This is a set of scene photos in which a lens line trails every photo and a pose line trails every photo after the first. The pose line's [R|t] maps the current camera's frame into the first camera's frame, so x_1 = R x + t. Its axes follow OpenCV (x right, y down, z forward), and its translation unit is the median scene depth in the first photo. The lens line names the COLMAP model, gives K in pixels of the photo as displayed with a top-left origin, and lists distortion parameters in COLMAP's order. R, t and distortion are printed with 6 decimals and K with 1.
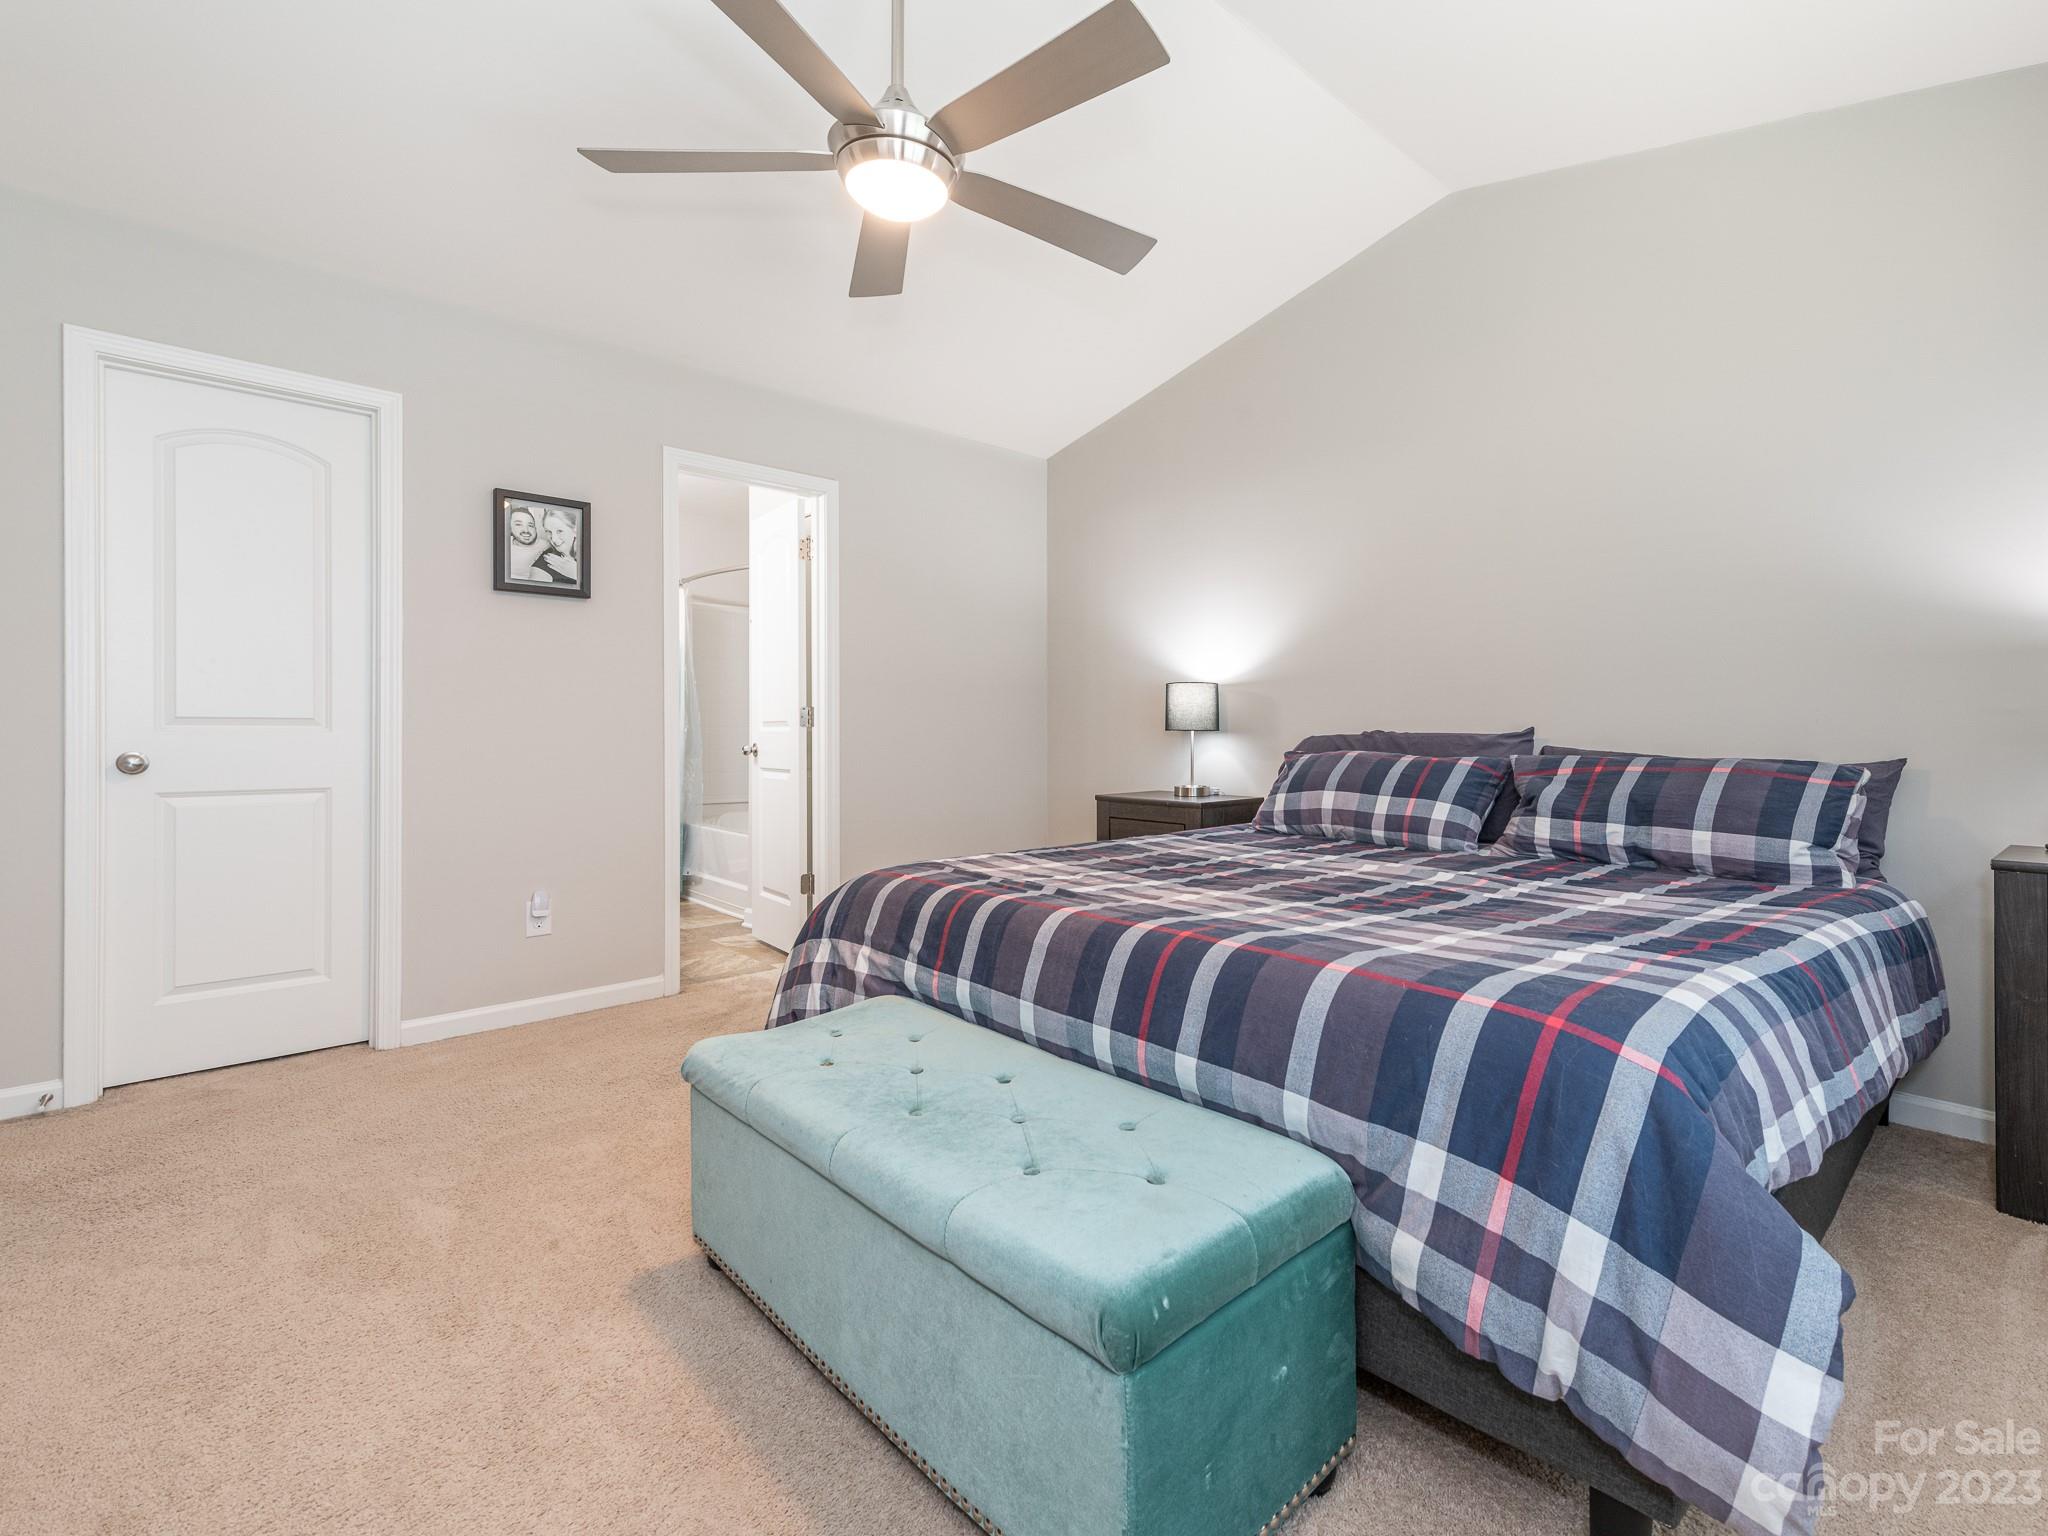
lens RADIAL K [[953.9, 0, 1033.9], [0, 953.9, 763.9], [0, 0, 1]] dist [0.029745, 0.000207]
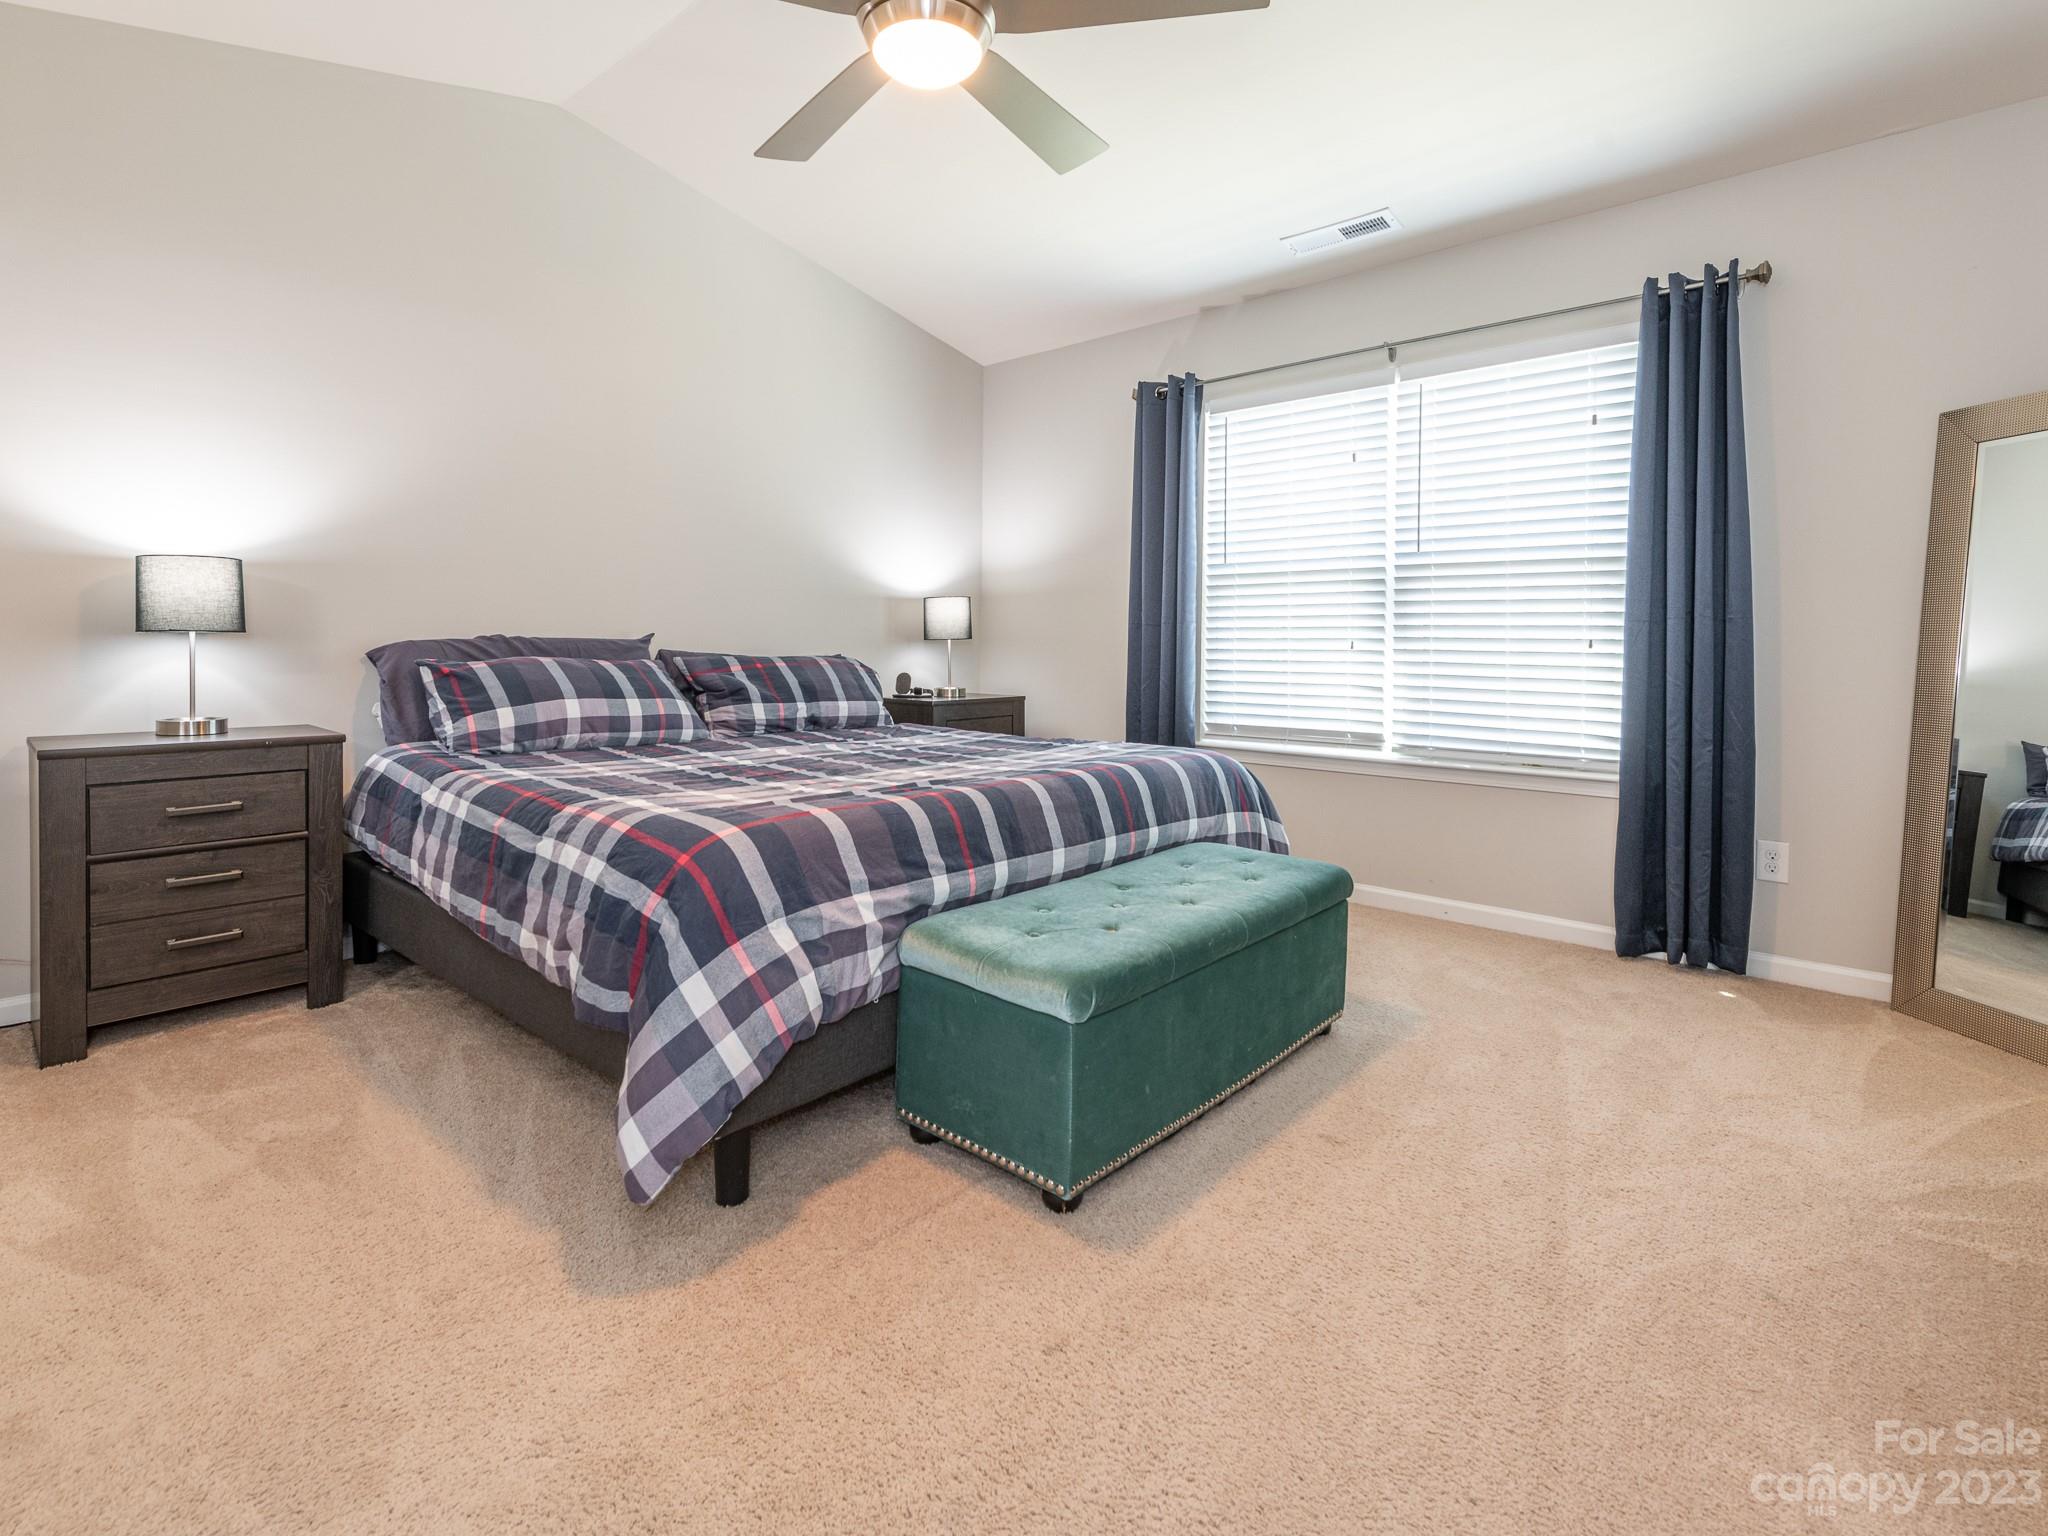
lens RADIAL K [[953.9, 0, 1031.7], [0, 953.9, 767.1], [0, 0, 1]] dist [0.029745, 0.000207]
pose [[-0.130603, -0.126111, 0.983381, -0.744219], [0.029759, 0.990931, 0.131032, -0.017472], [-0.990988, 0.046378, -0.125666, 0.708720]]
